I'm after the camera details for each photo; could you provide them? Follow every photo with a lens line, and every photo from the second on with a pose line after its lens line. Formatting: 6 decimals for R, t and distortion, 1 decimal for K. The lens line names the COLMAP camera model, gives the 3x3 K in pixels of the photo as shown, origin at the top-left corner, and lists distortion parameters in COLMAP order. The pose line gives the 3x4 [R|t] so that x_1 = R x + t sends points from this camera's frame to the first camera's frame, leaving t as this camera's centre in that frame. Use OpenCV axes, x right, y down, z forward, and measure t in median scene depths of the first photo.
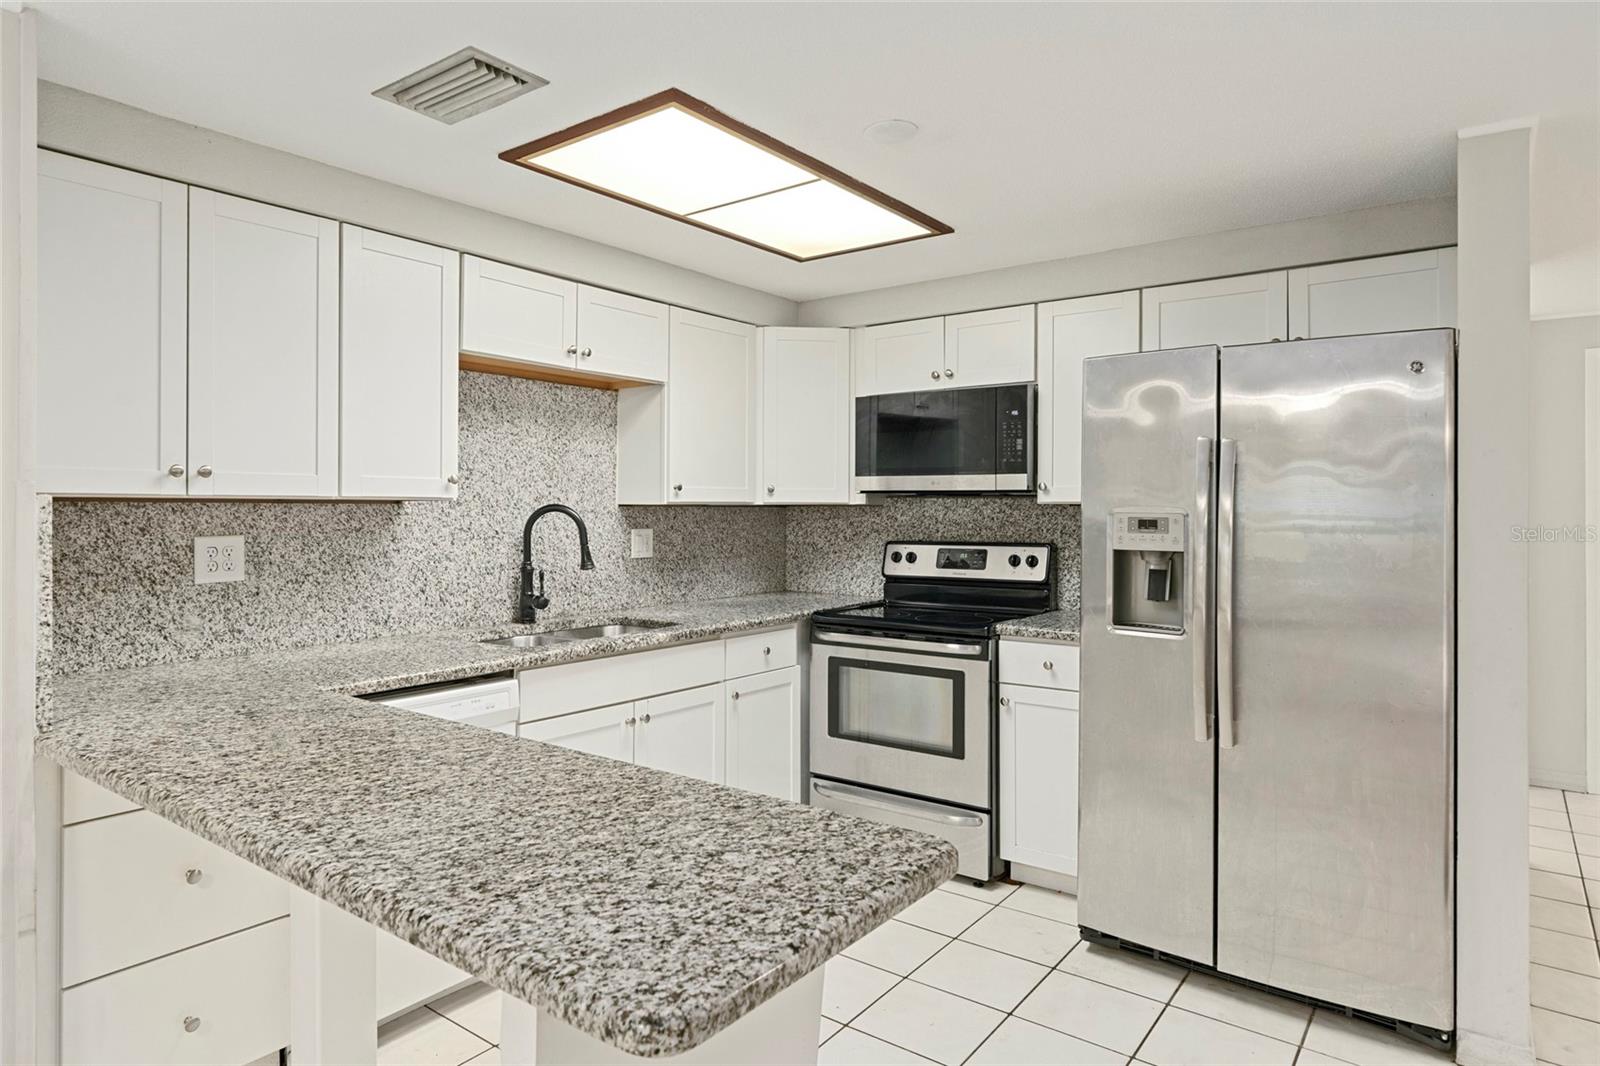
lens RADIAL K [[928.7, 0, 801.3], [0, 928.7, 501.8], [0, 0, 1]] dist [-0.003660, -0.001169]
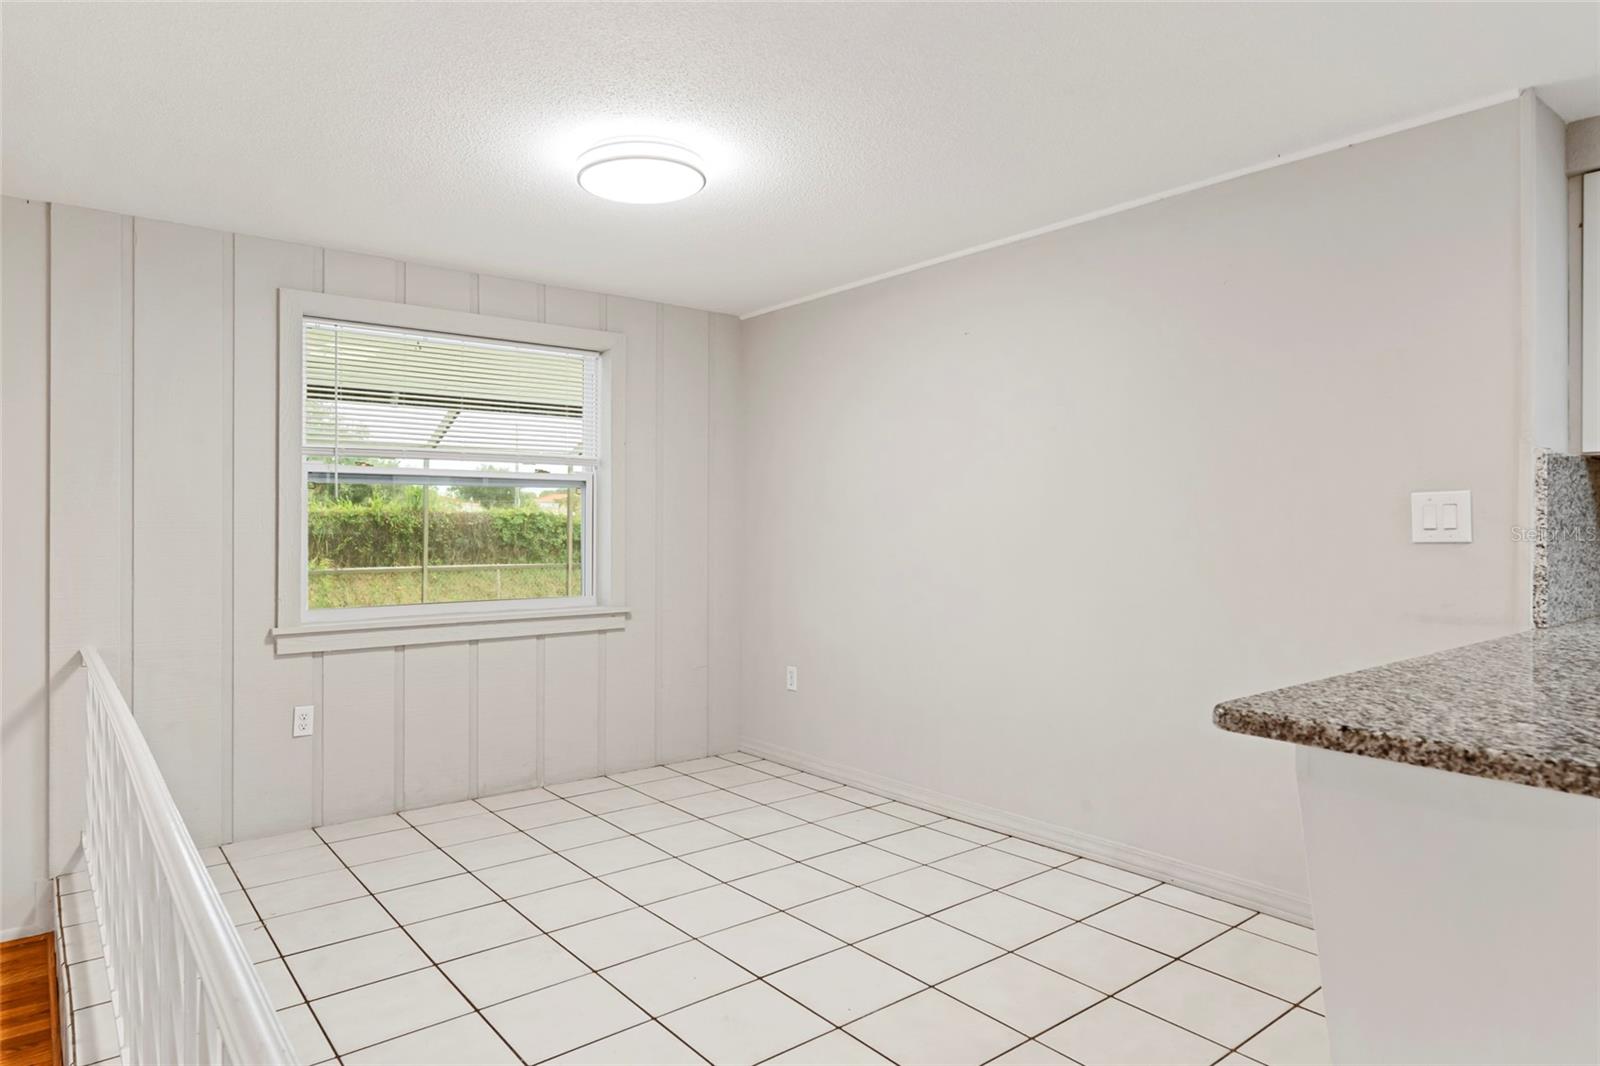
lens RADIAL K [[970.9, 0, 800.0], [0, 970.9, 533.0], [0, 0, 1]] dist [-0.002867, -0.000238]
pose [[-0.256023, 0.000727, -0.966670, 0.807041], [-0.001798, 0.999998, 0.001229, 0.115310], [0.966669, 0.002052, -0.256021, 0.335704]]
